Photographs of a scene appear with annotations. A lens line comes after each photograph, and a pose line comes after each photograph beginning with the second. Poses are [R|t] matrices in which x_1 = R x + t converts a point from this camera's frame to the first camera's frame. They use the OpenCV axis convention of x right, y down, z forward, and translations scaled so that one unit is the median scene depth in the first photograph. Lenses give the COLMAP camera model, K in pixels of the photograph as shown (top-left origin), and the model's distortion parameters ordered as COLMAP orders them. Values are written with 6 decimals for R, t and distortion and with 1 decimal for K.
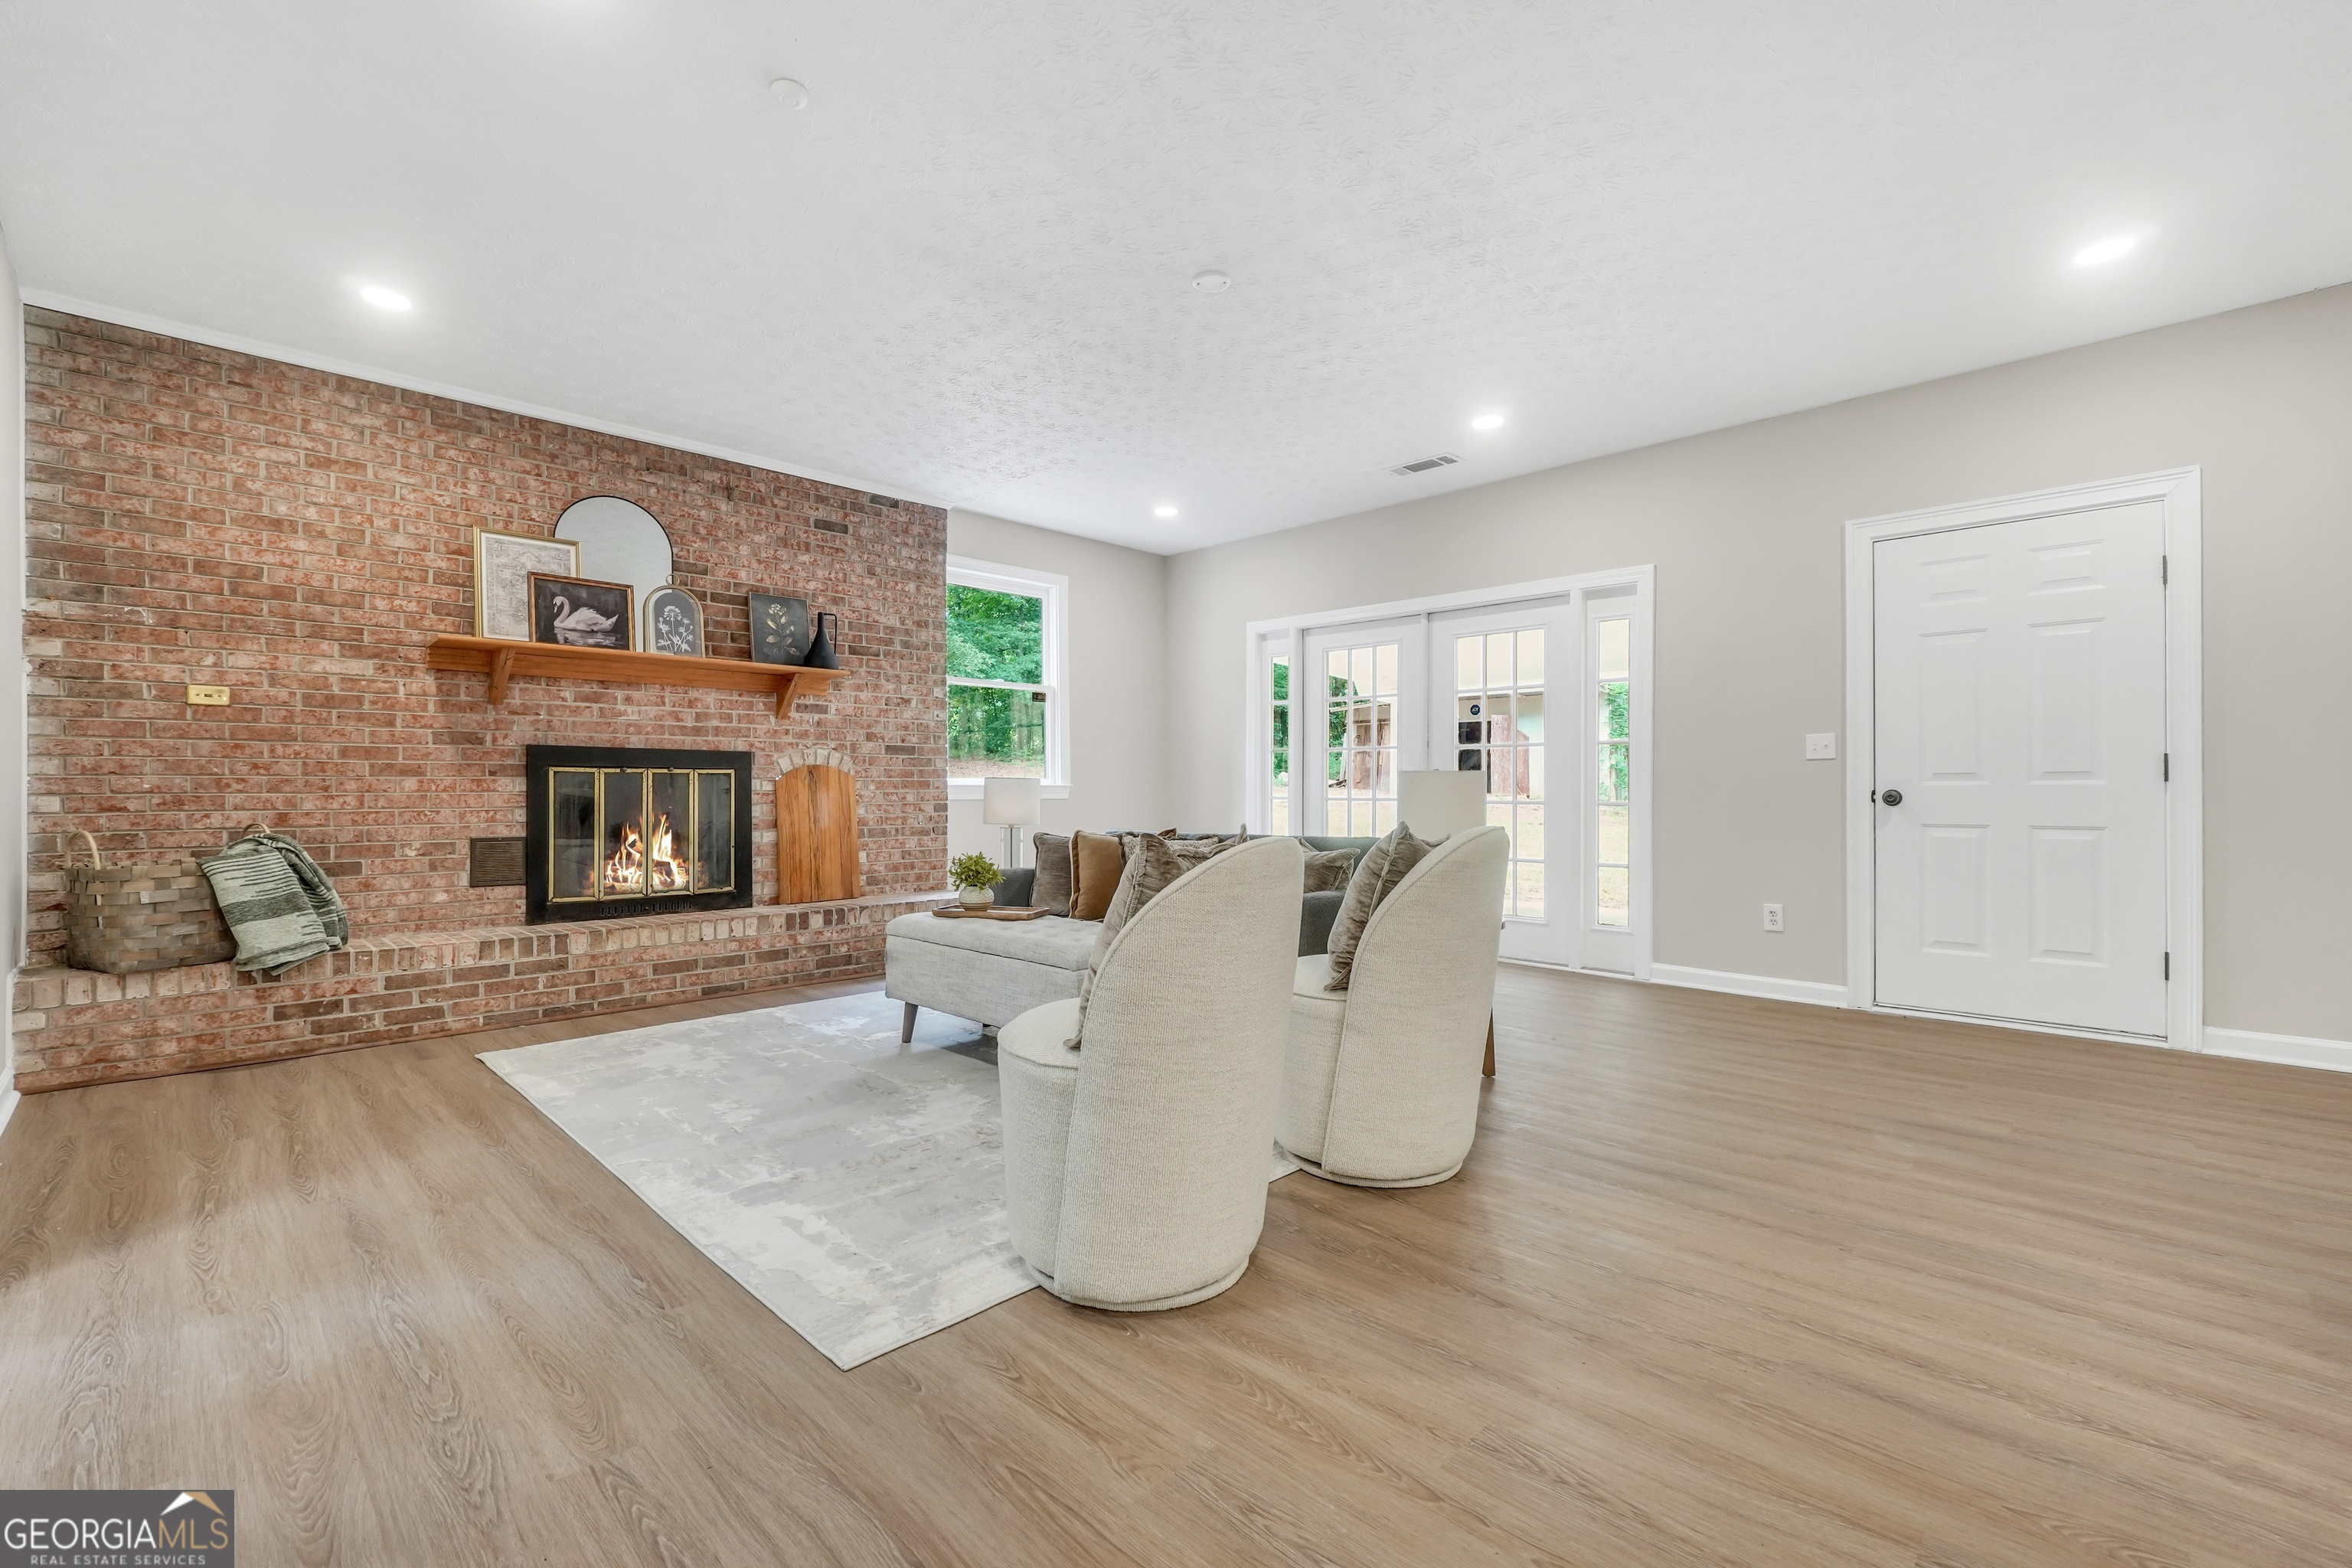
lens RADIAL K [[1013.6, 0, 1165.1], [0, 1013.6, 781.9], [0, 0, 1]] dist [-0.024653, 0.006865]
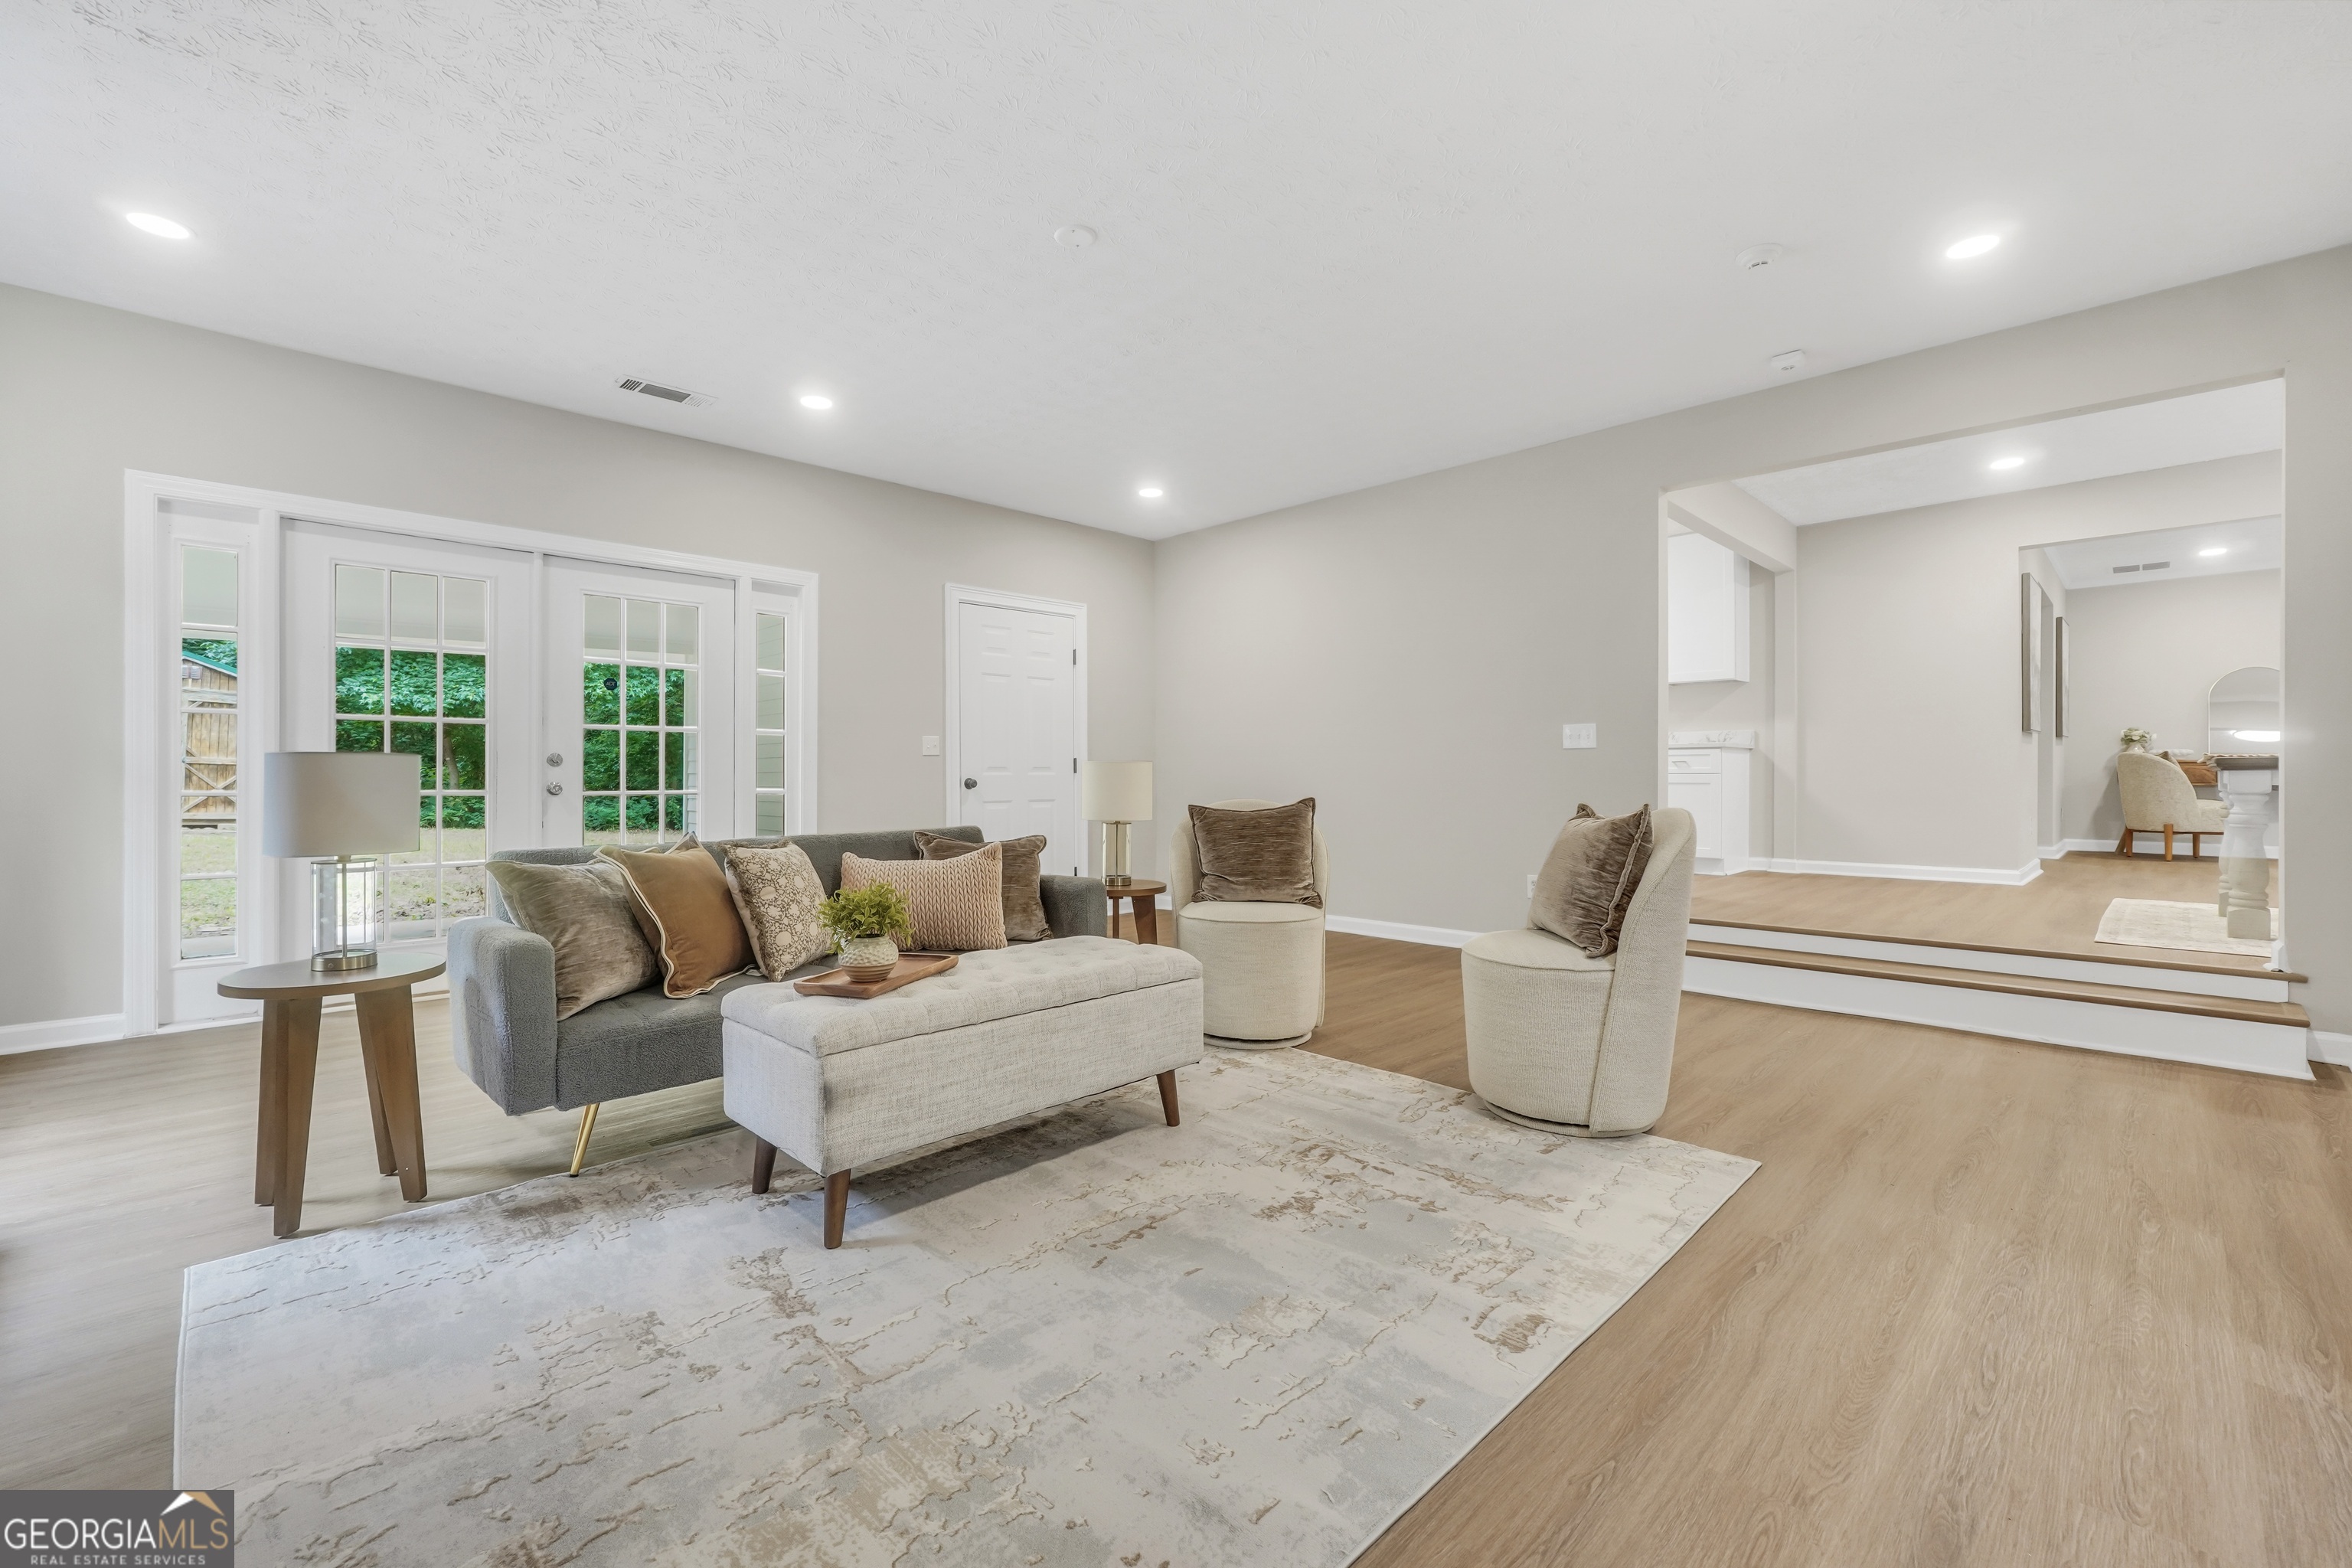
lens RADIAL K [[973.5, 0, 1159.6], [0, 973.5, 773.7], [0, 0, 1]] dist [-0.010511, 0.000335]
pose [[0.013817, 0.002571, 0.999901, -0.557485], [-0.005343, 0.999983, -0.002497, 0.003375], [-0.999890, -0.005308, 0.013830, 0.589262]]
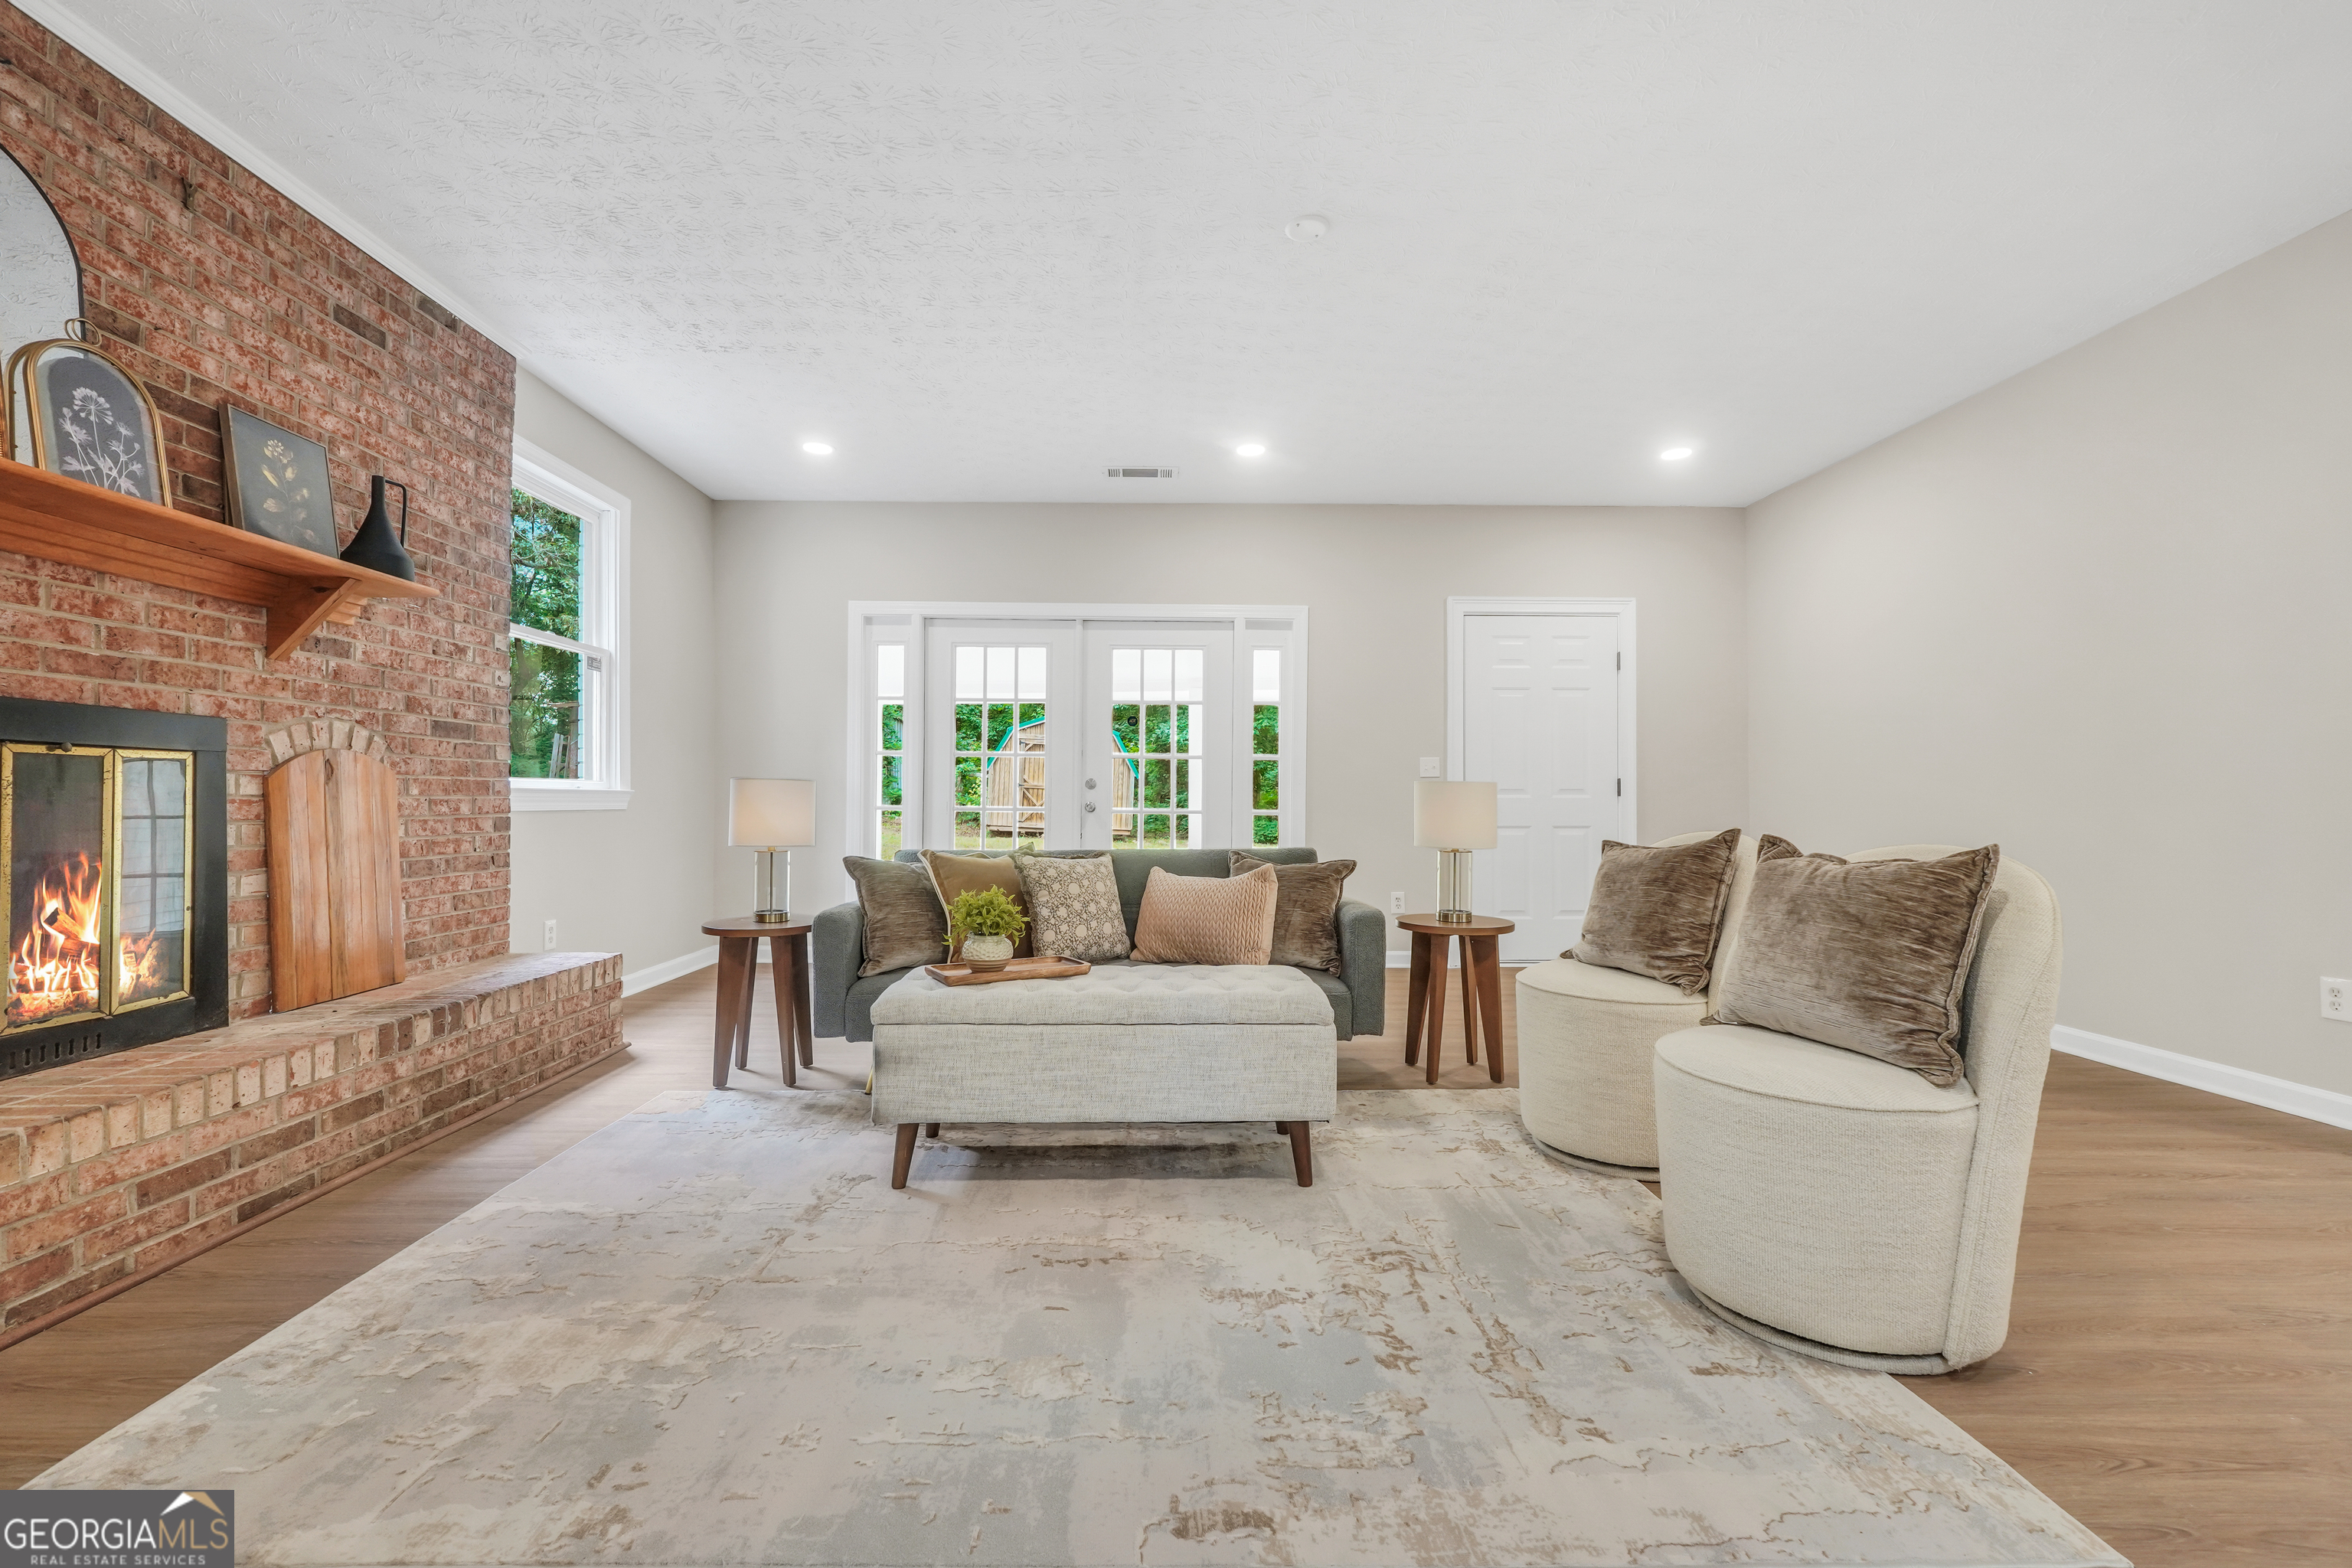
lens RADIAL K [[985.3, 0, 1176.0], [0, 985.3, 784.0], [0, 0, 1]] dist [-0.021101, 0.006792]
pose [[0.692467, 0.015457, 0.721284, -0.423112], [-0.009481, 0.999879, -0.012325, 0.004382], [-0.721387, 0.001696, 0.692530, 0.312207]]
